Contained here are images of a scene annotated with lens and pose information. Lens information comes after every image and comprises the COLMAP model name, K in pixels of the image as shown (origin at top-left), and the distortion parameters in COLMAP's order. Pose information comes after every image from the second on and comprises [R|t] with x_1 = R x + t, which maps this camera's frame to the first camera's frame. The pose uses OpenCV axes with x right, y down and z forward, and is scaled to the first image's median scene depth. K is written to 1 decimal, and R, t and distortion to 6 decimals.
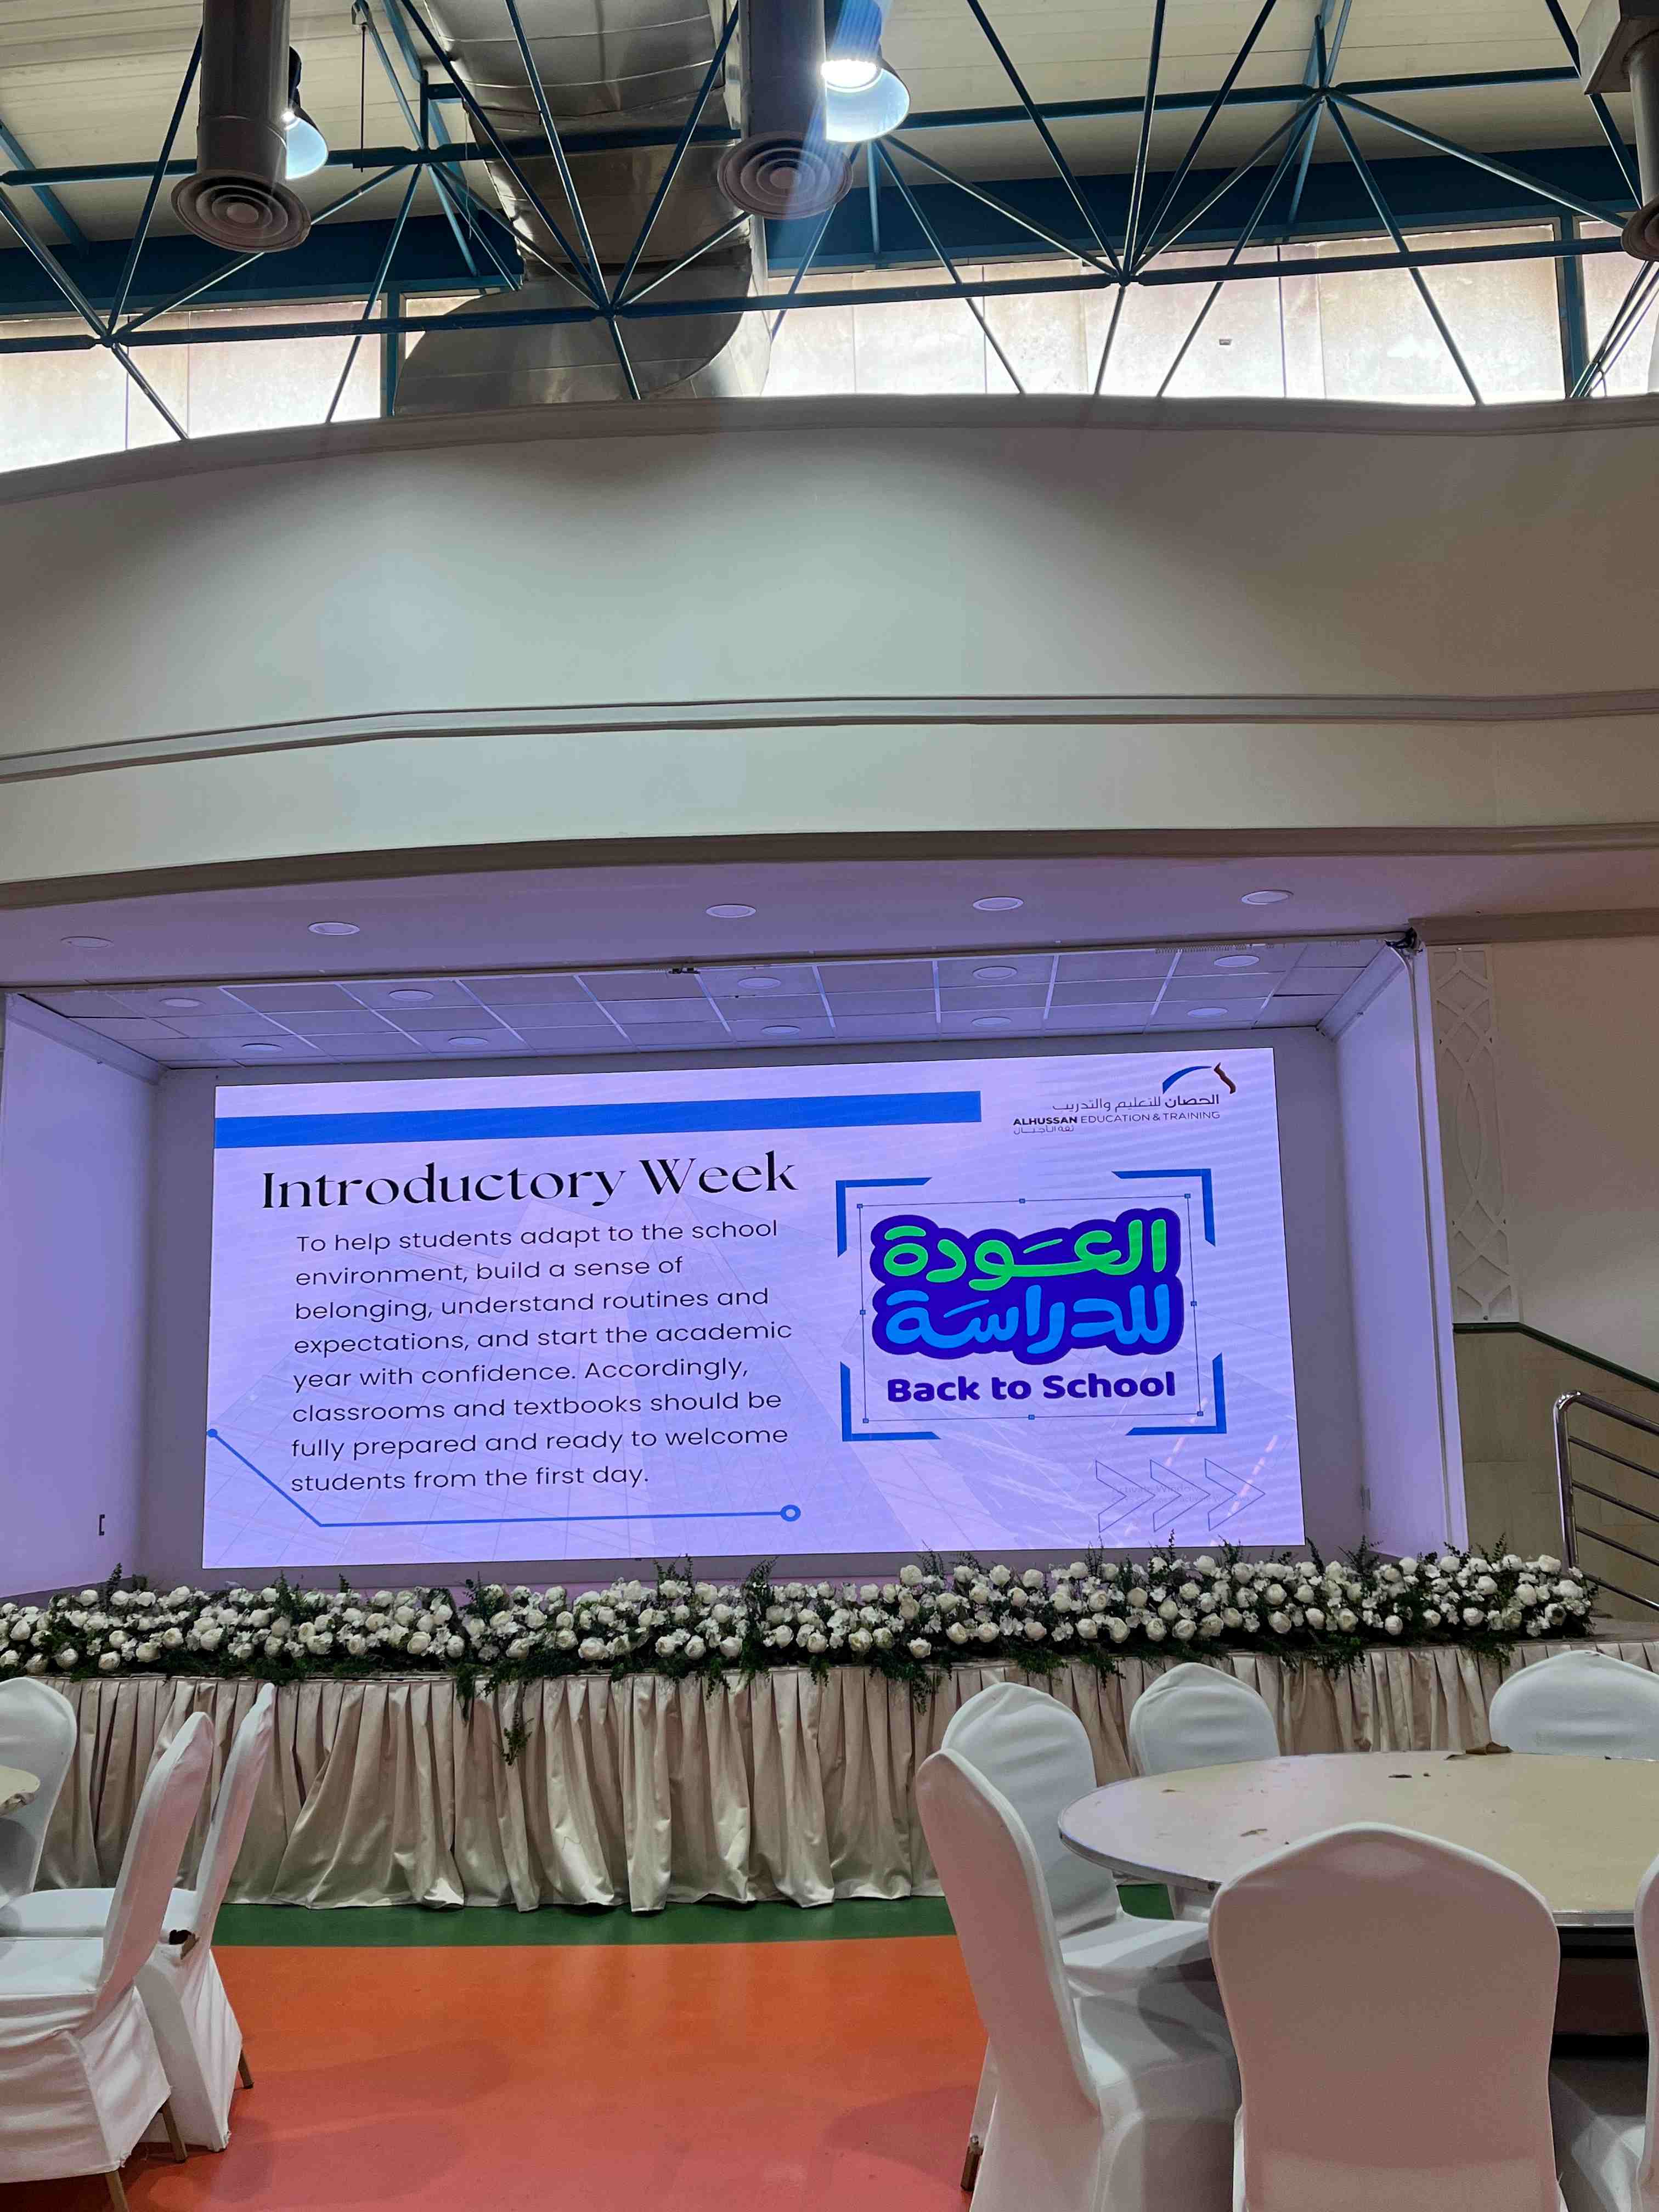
lens RADIAL K [[2001.1, 0, 823.9], [0, 2001.1, 1104.3], [0, 0, 1]] dist [0.029896, -0.032091]
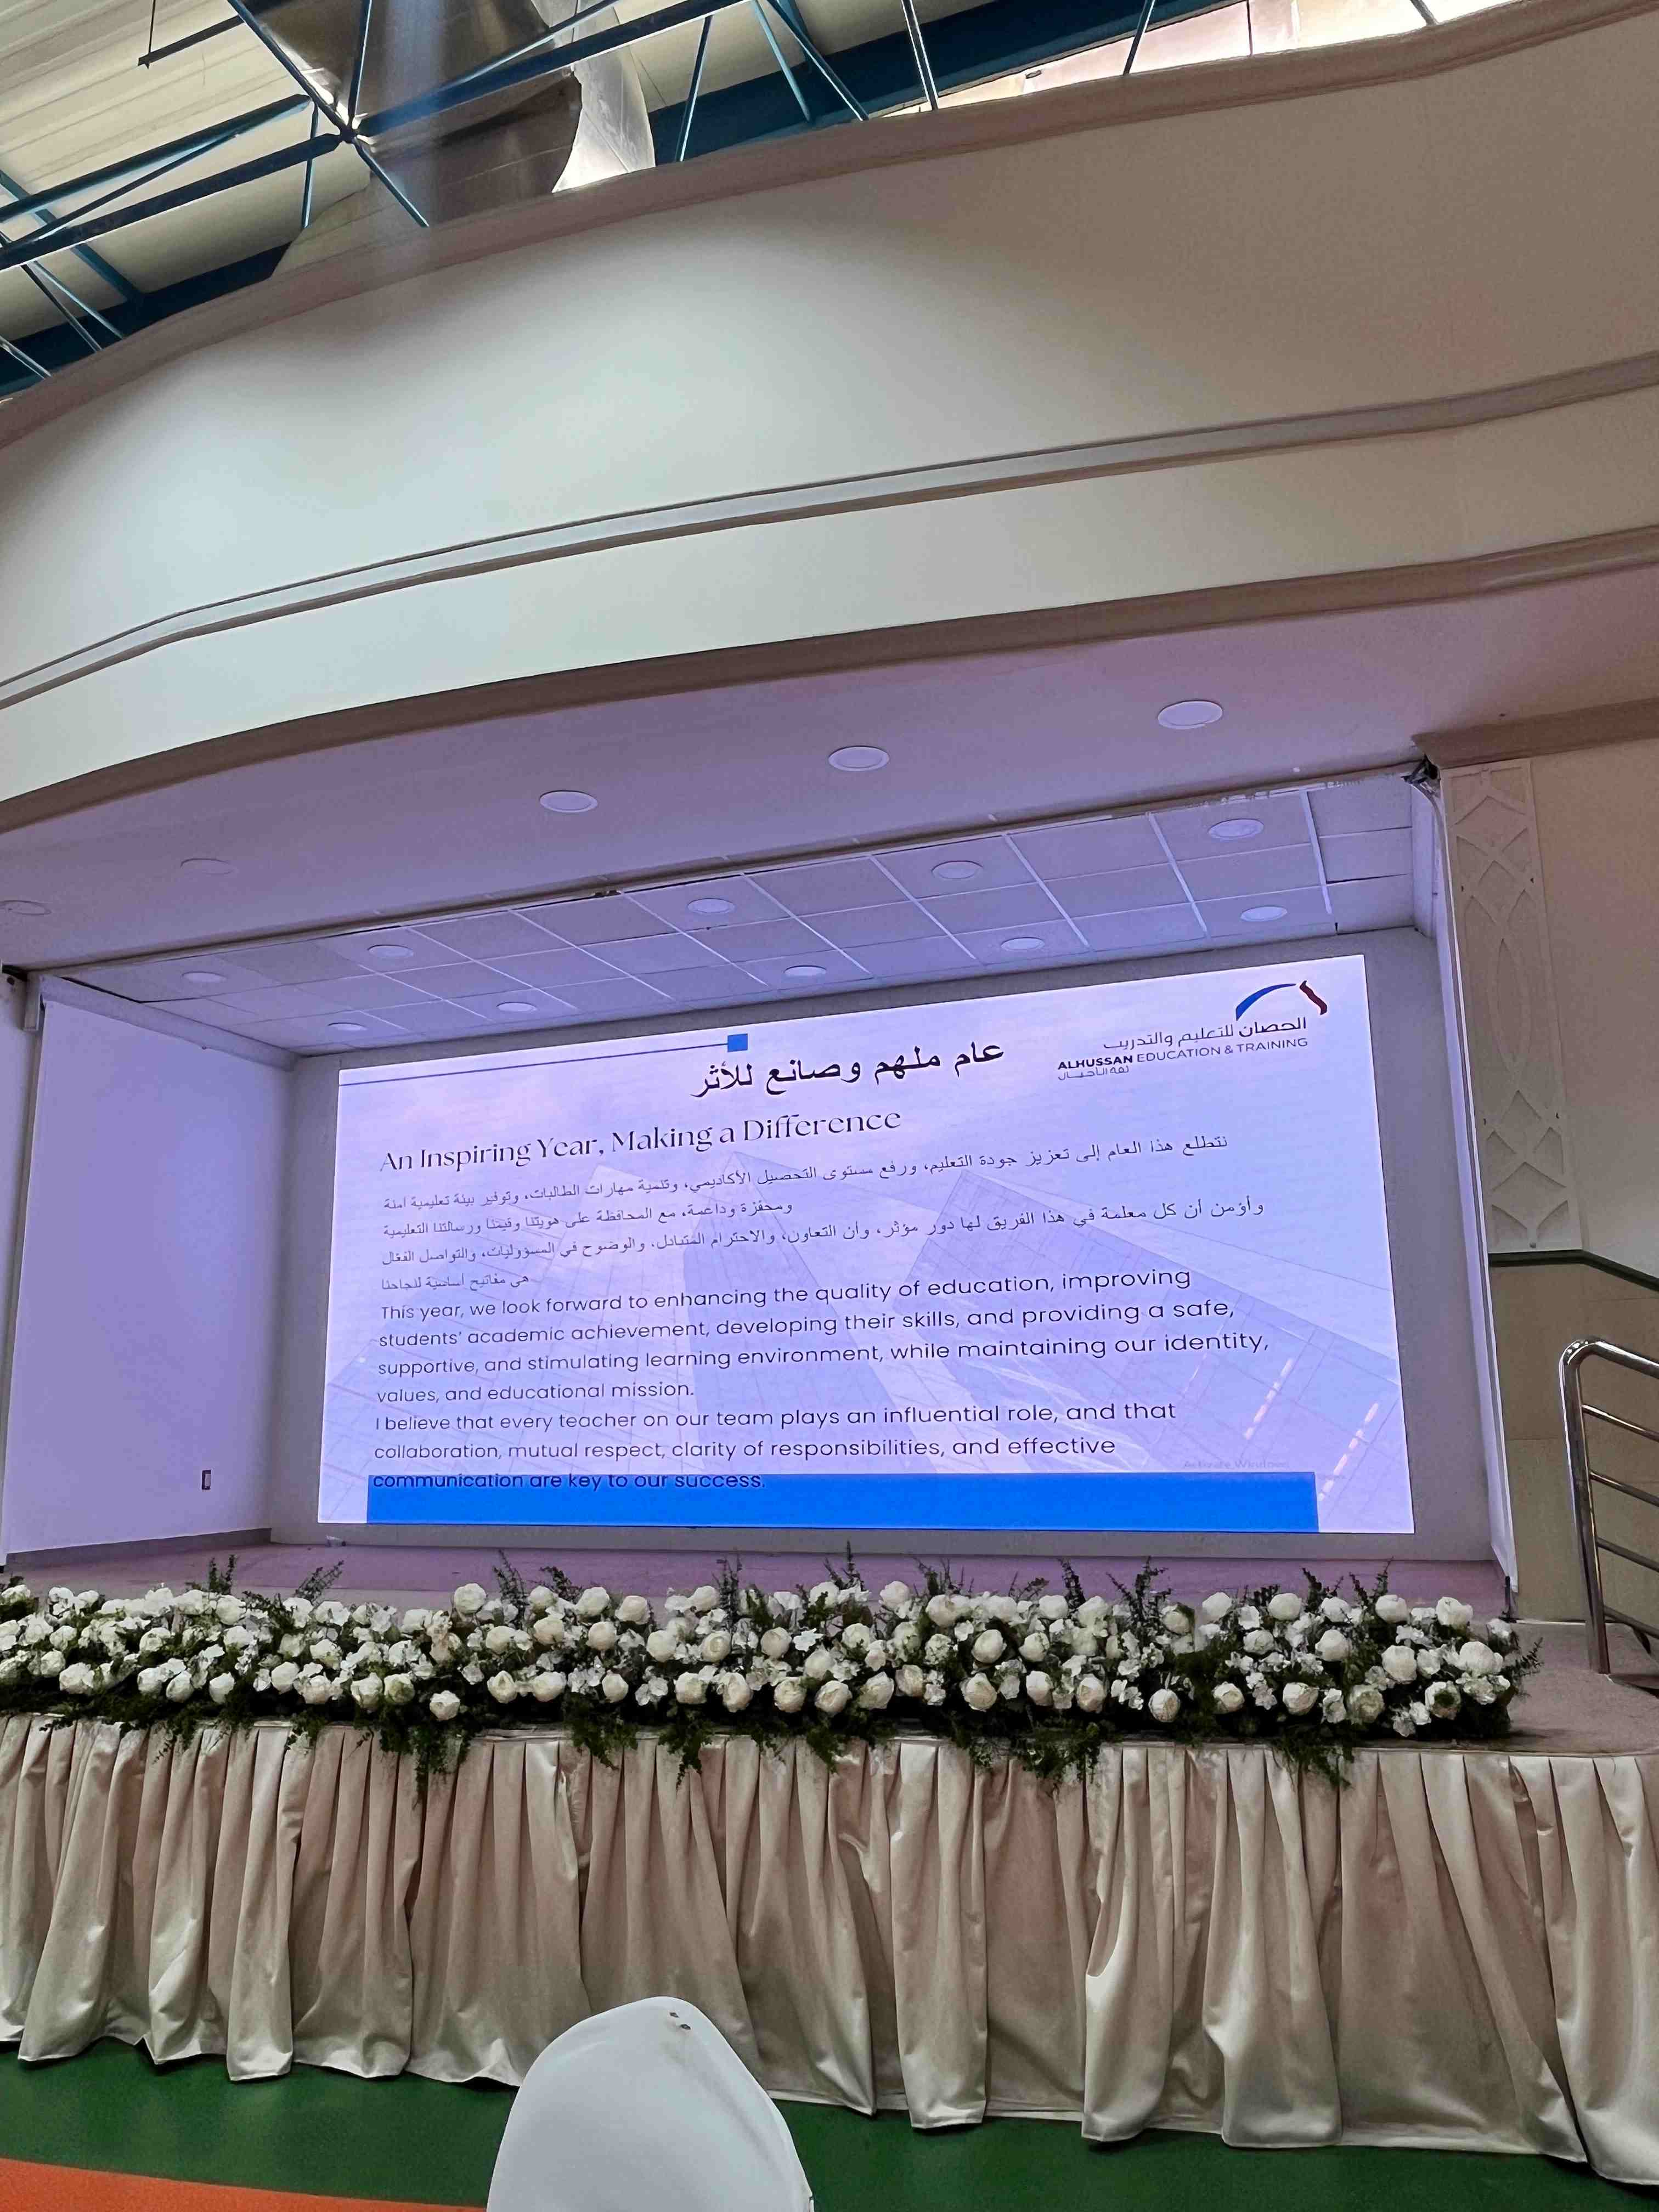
lens RADIAL K [[1556.6, 0, 832.8], [0, 1556.6, 1111.5], [0, 0, 1]] dist [-0.002238, -0.005785]
pose [[0.958867, -0.047117, -0.279918, 0.330129], [0.041930, 0.998820, -0.024496, 0.080785], [0.280742, 0.011751, 0.959711, 0.501156]]
